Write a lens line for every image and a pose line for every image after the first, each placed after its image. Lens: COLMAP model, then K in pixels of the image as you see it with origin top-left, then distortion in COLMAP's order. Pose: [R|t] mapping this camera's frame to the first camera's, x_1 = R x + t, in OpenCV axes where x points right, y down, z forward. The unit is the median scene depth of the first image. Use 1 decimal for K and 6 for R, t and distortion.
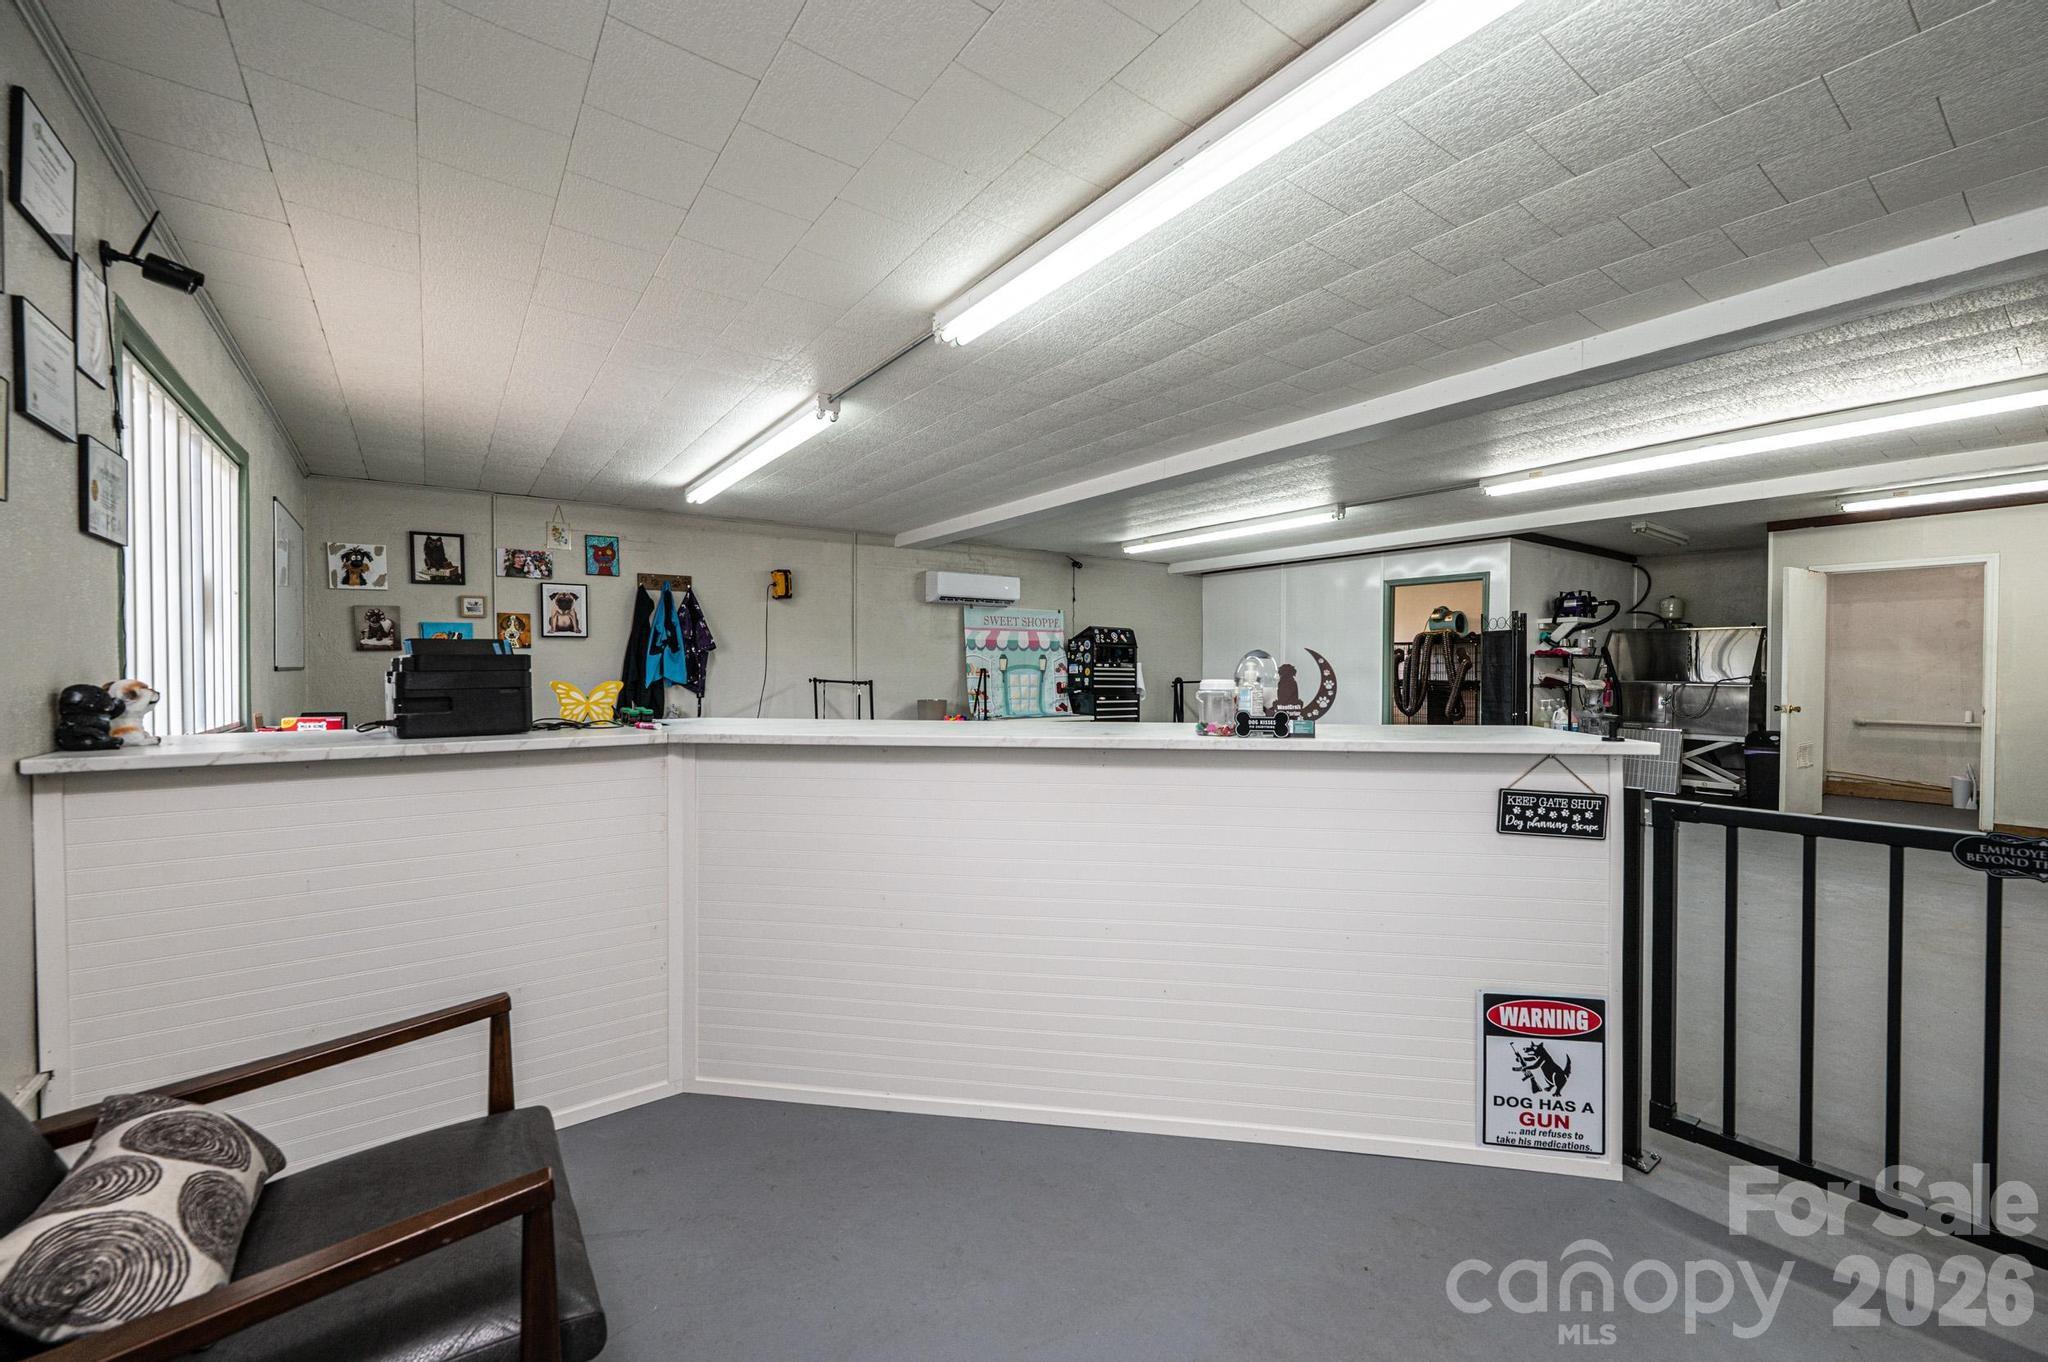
lens RADIAL K [[811.0, 0, 1020.5], [0, 811.0, 679.5], [0, 0, 1]] dist [-0.000437, -0.000114]
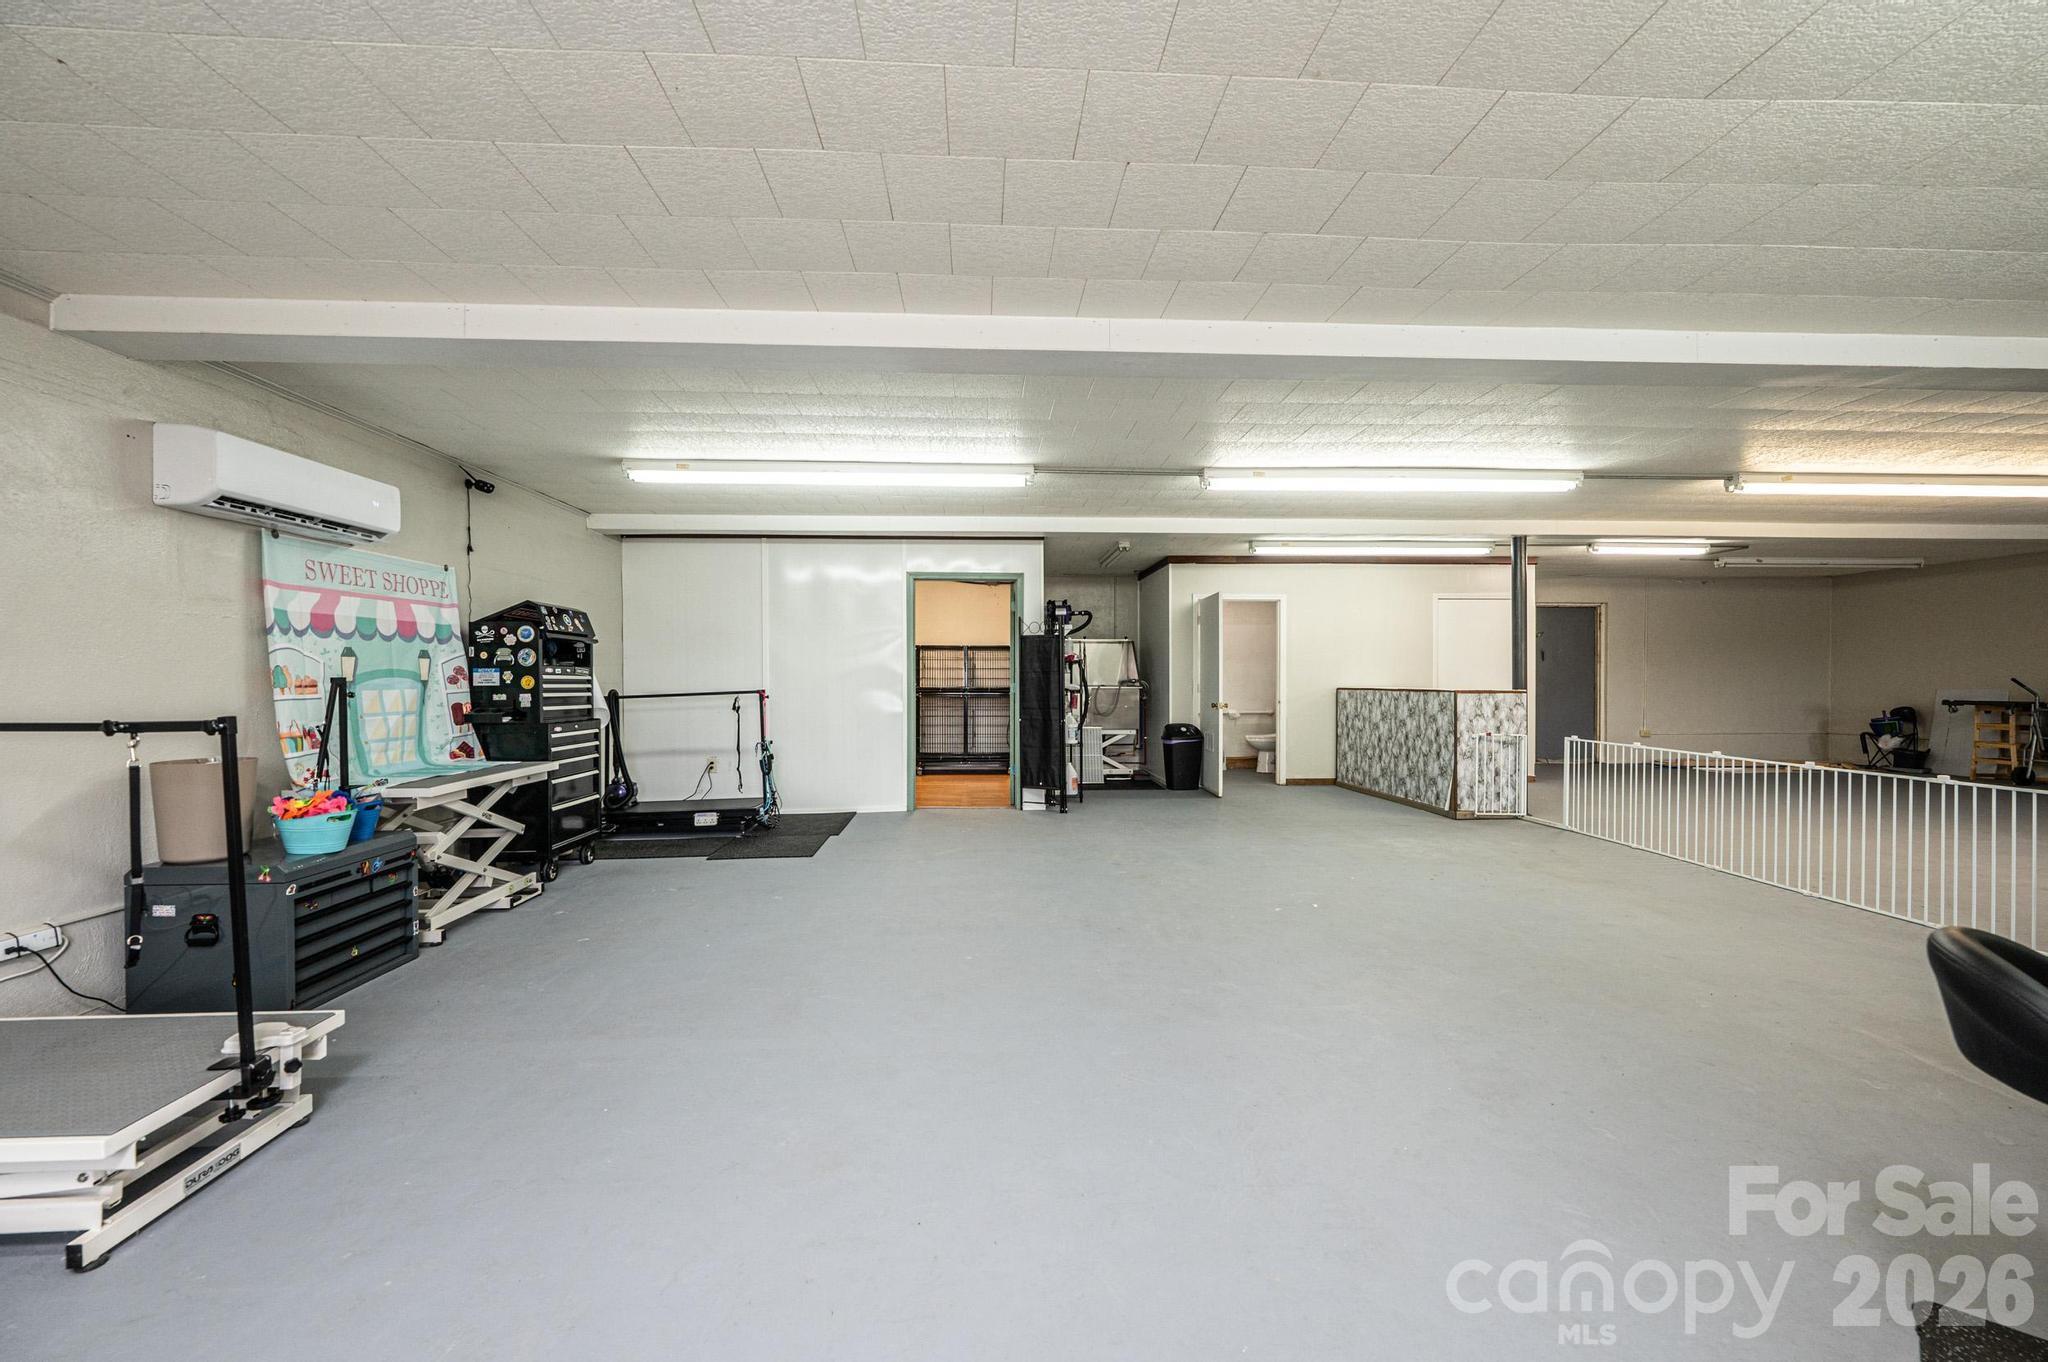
lens RADIAL K [[811.0, 0, 1024.2], [0, 811.0, 678.9], [0, 0, 1]] dist [-0.000437, -0.000114]
pose [[0.549499, -0.007717, 0.835459, -0.192047], [0.012368, 0.999923, 0.001102, -0.008582], [-0.835403, 0.009728, 0.549552, 0.416276]]
